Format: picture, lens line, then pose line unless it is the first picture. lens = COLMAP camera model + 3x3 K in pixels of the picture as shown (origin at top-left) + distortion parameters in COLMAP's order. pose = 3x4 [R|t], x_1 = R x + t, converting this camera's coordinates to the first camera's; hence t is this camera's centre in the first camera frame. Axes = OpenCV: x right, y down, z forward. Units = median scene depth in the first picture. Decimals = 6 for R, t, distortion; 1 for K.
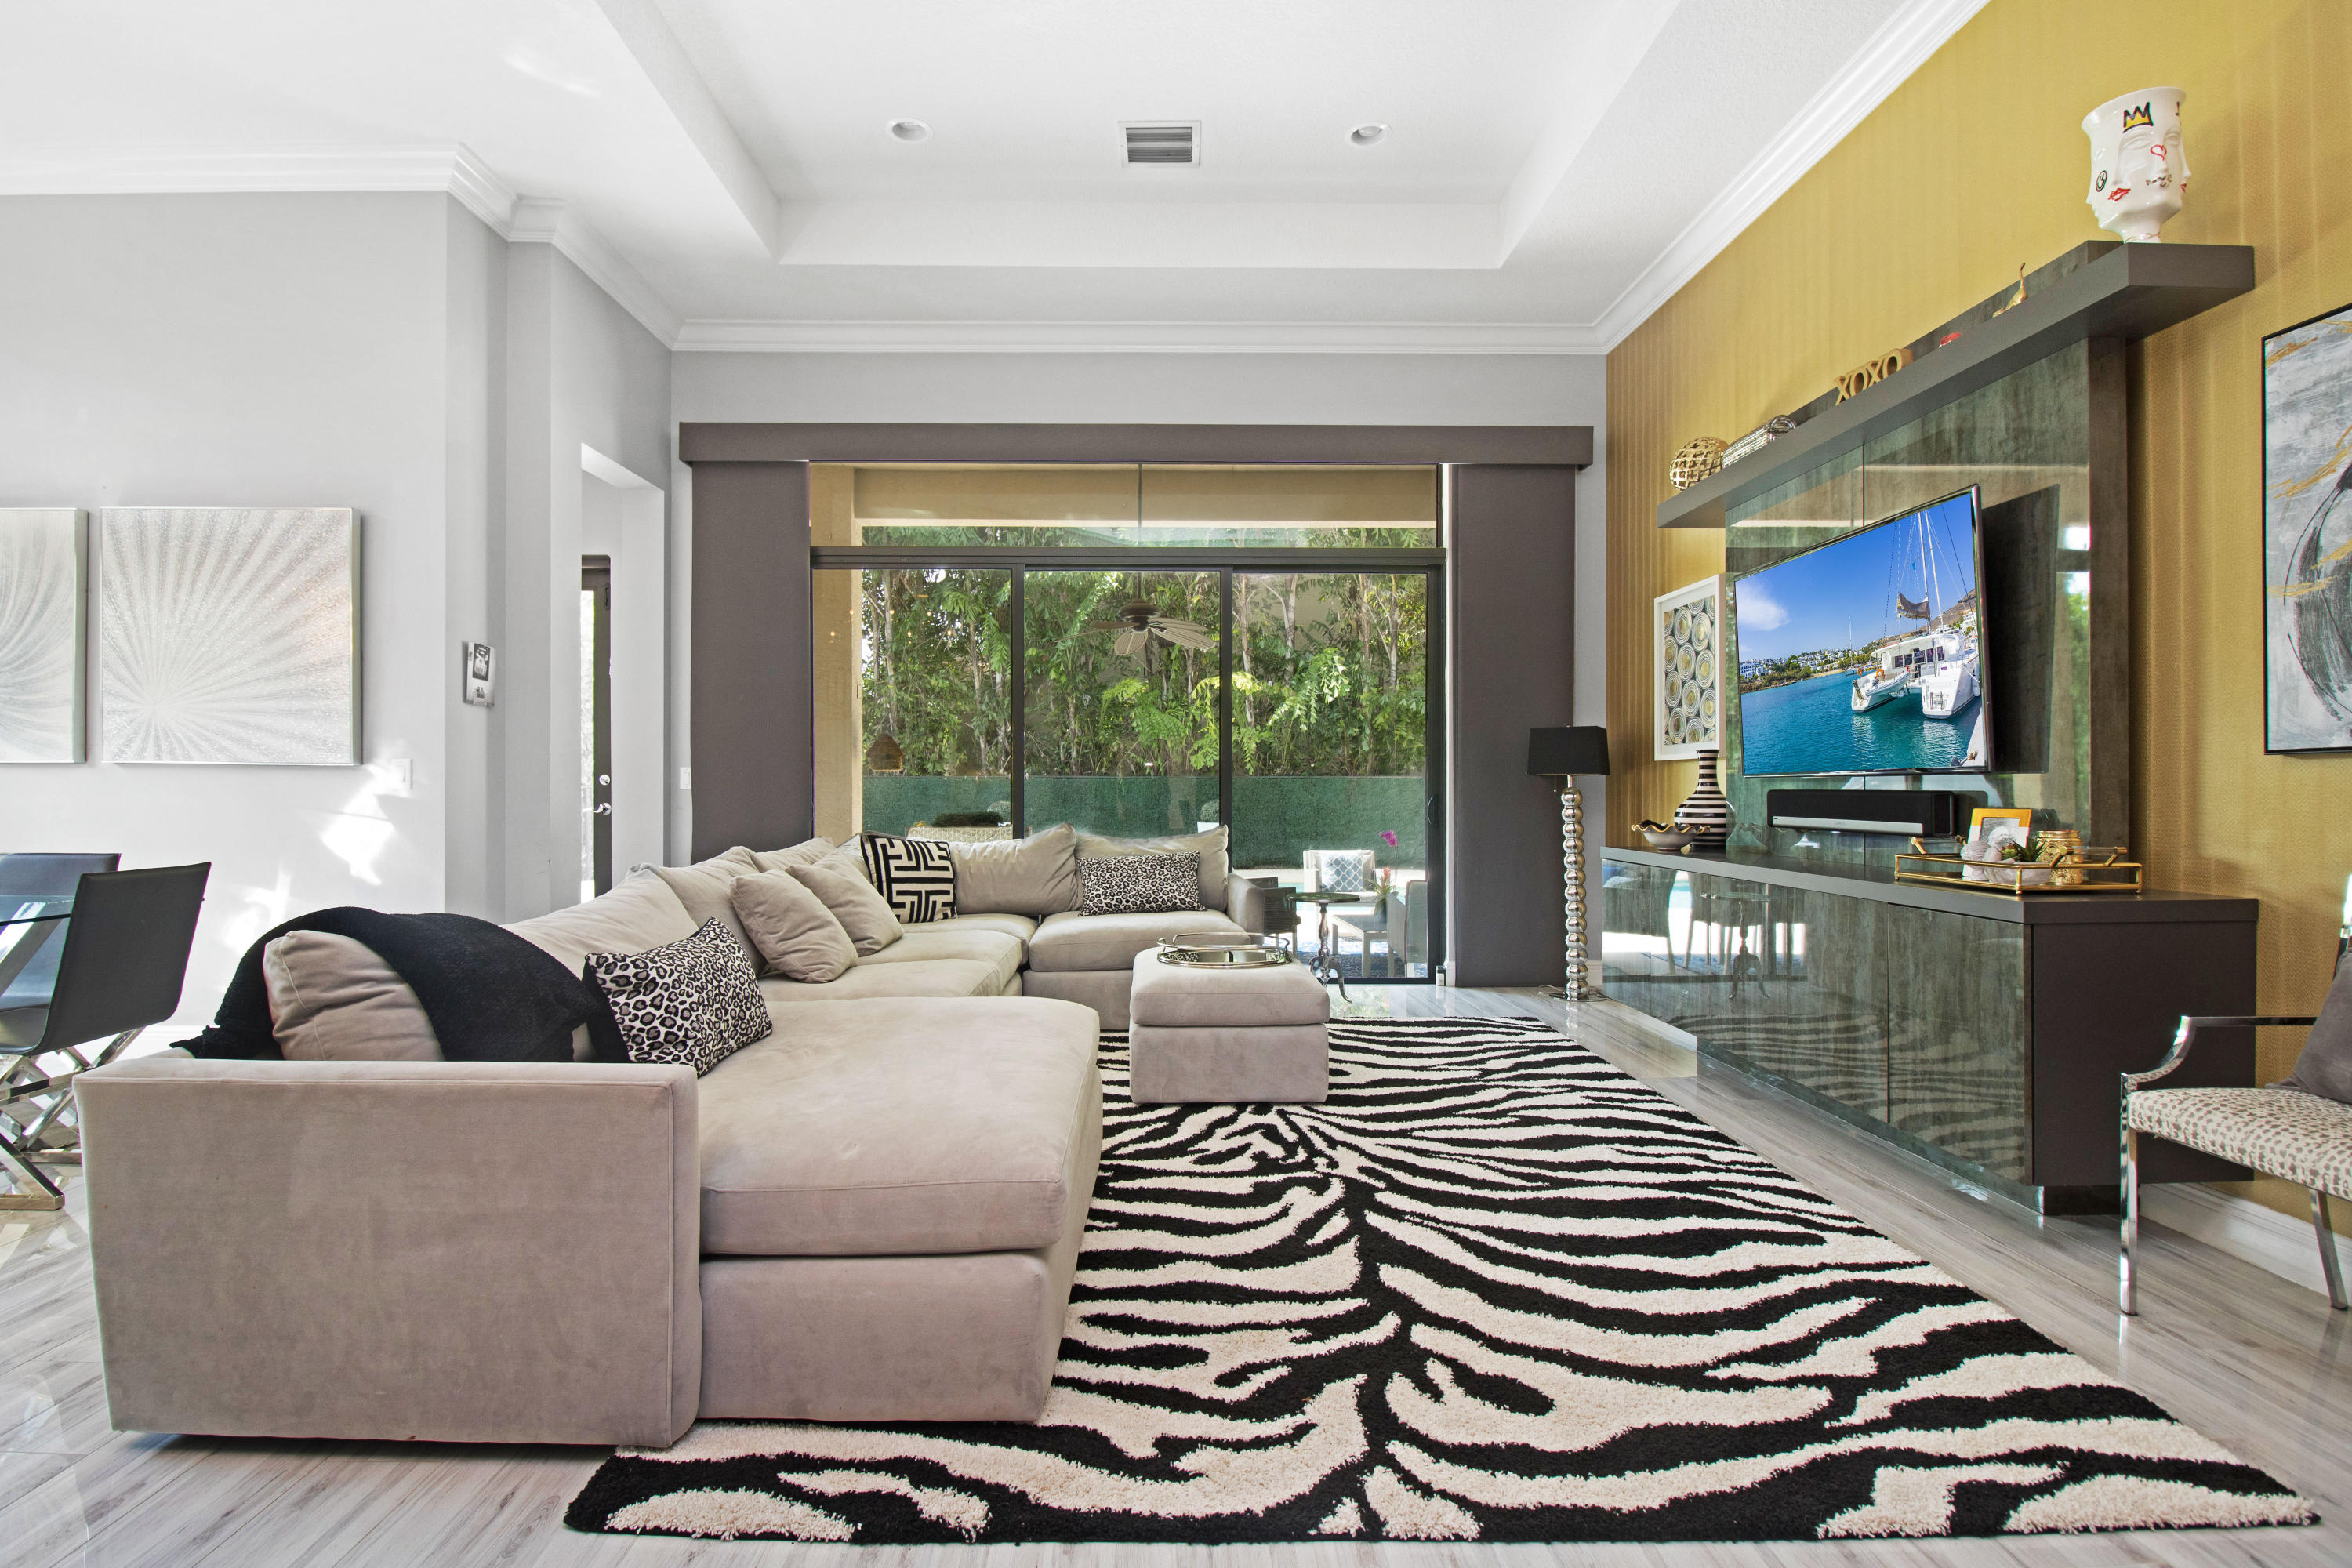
lens RADIAL K [[1190.2, 0, 1176.0], [0, 1190.2, 784.0], [0, 0, 1]] dist [0.000265, 0.000159]
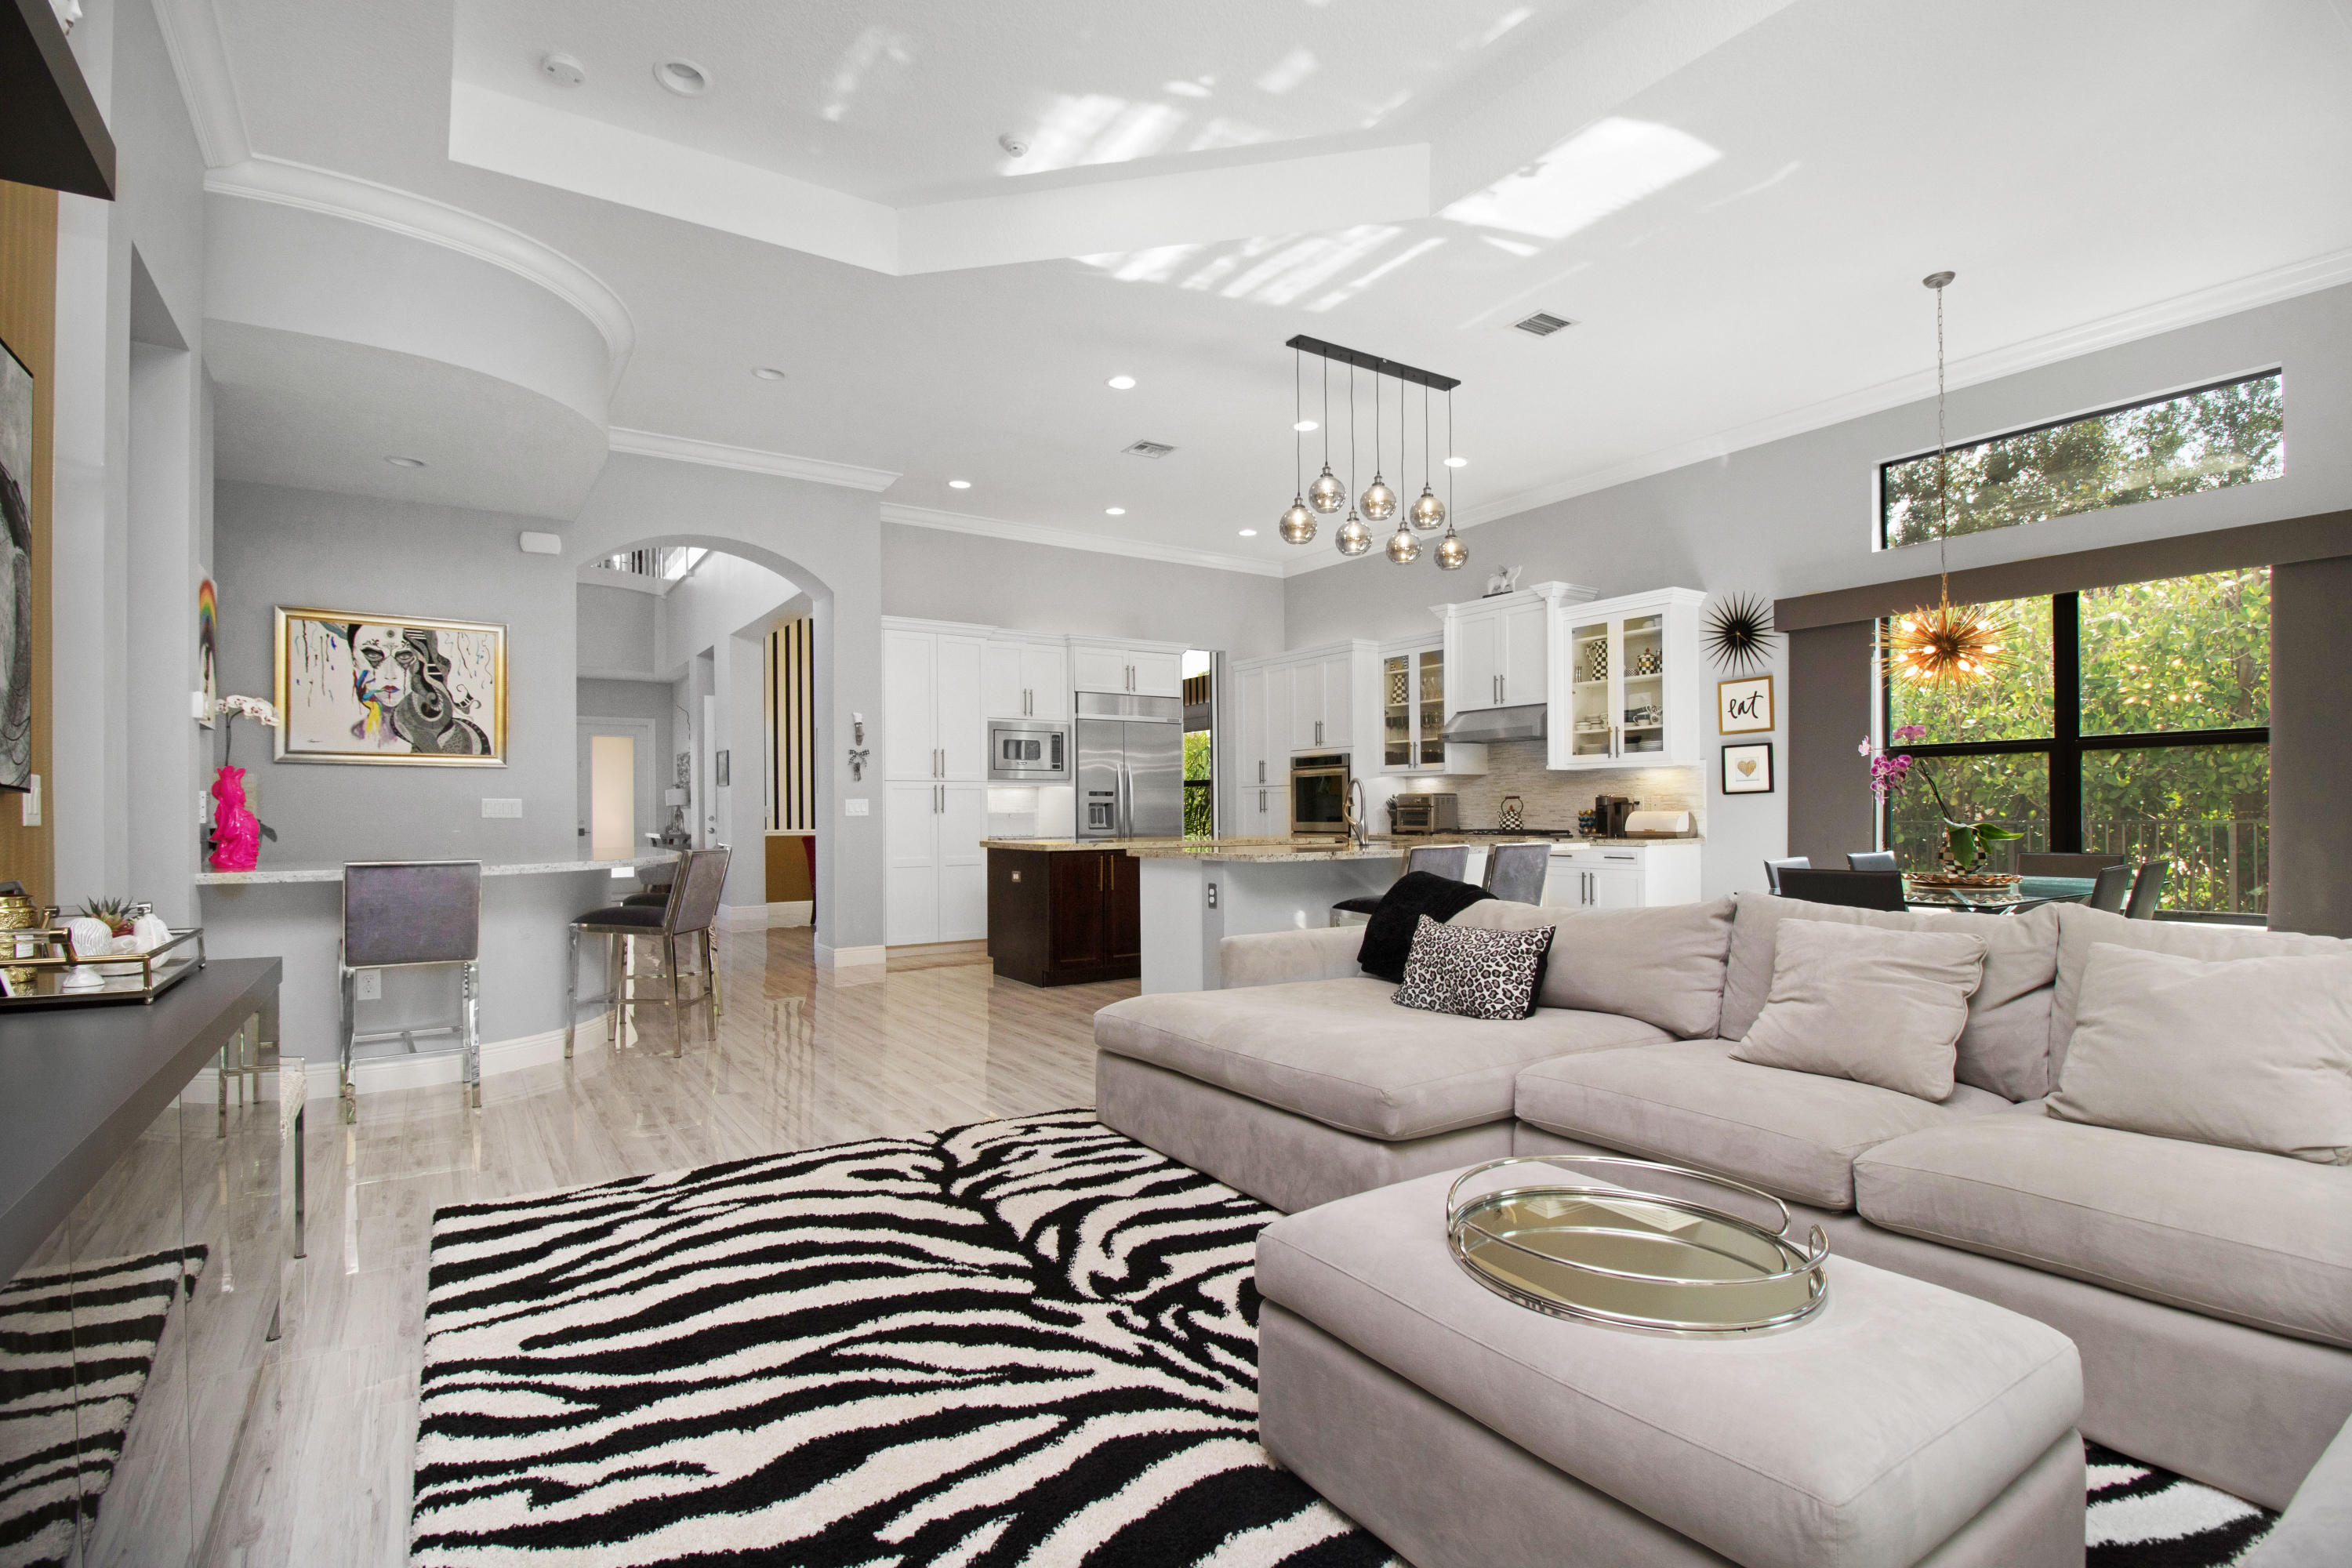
lens RADIAL K [[1123.6, 0, 1176.0], [0, 1123.6, 784.0], [0, 0, 1]] dist [-0.003954, -0.000555]
pose [[-0.847818, -0.007813, -0.530229, 0.561351], [0.004152, 0.999763, -0.021370, -0.005751], [0.530271, -0.020319, -0.847585, 1.903419]]
